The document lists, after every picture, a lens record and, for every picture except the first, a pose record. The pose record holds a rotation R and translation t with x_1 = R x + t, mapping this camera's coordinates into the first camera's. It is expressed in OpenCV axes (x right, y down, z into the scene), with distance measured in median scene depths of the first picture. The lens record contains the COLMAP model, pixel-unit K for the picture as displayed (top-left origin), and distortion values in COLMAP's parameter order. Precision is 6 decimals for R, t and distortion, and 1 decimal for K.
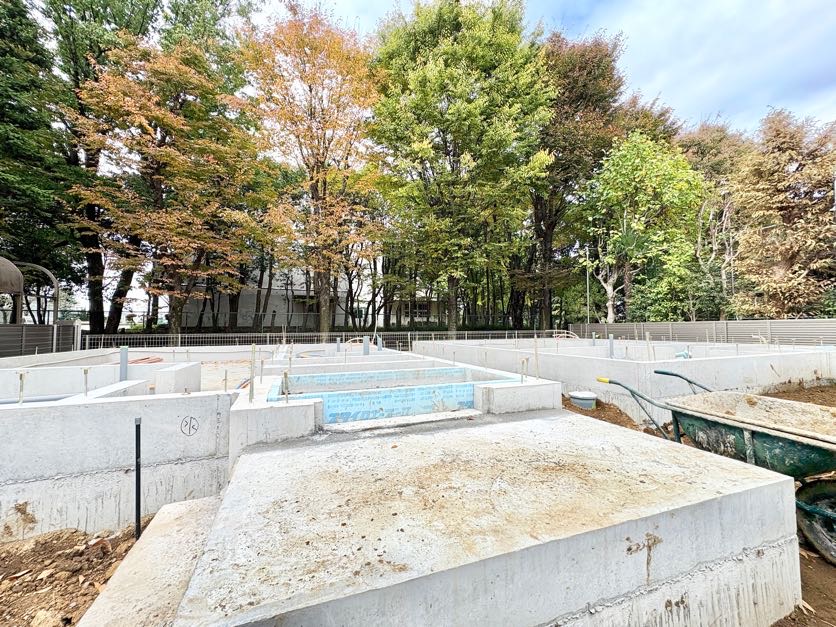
lens RADIAL K [[330.1, 0, 417.9], [0, 330.1, 314.4], [0, 0, 1]] dist [-0.000972, -0.000246]
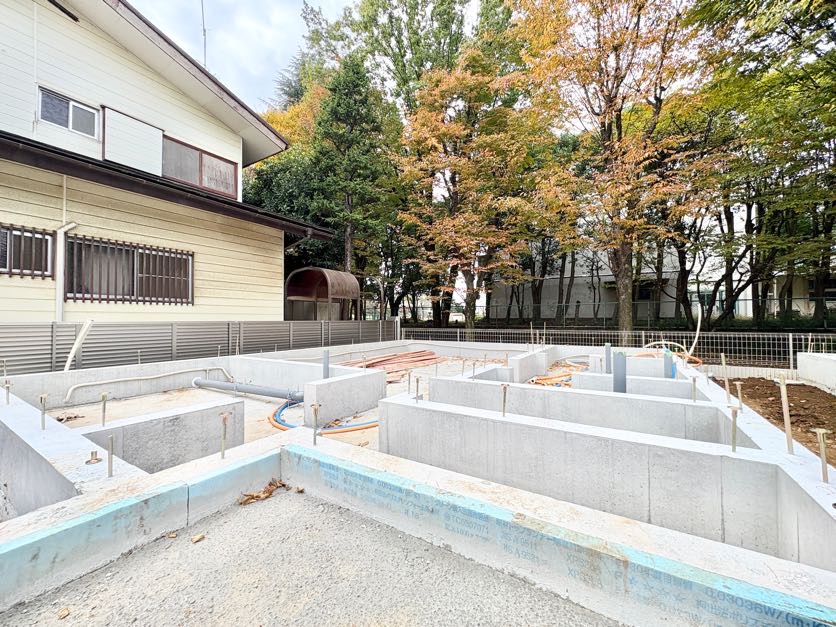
lens RADIAL K [[330.1, 0, 417.9], [0, 330.1, 314.4], [0, 0, 1]] dist [-0.000972, -0.000246]
pose [[0.605714, -0.008314, -0.795639, 0.032843], [0.034076, 0.999299, 0.015500, -0.005678], [0.794953, -0.036501, 0.605572, 0.204279]]
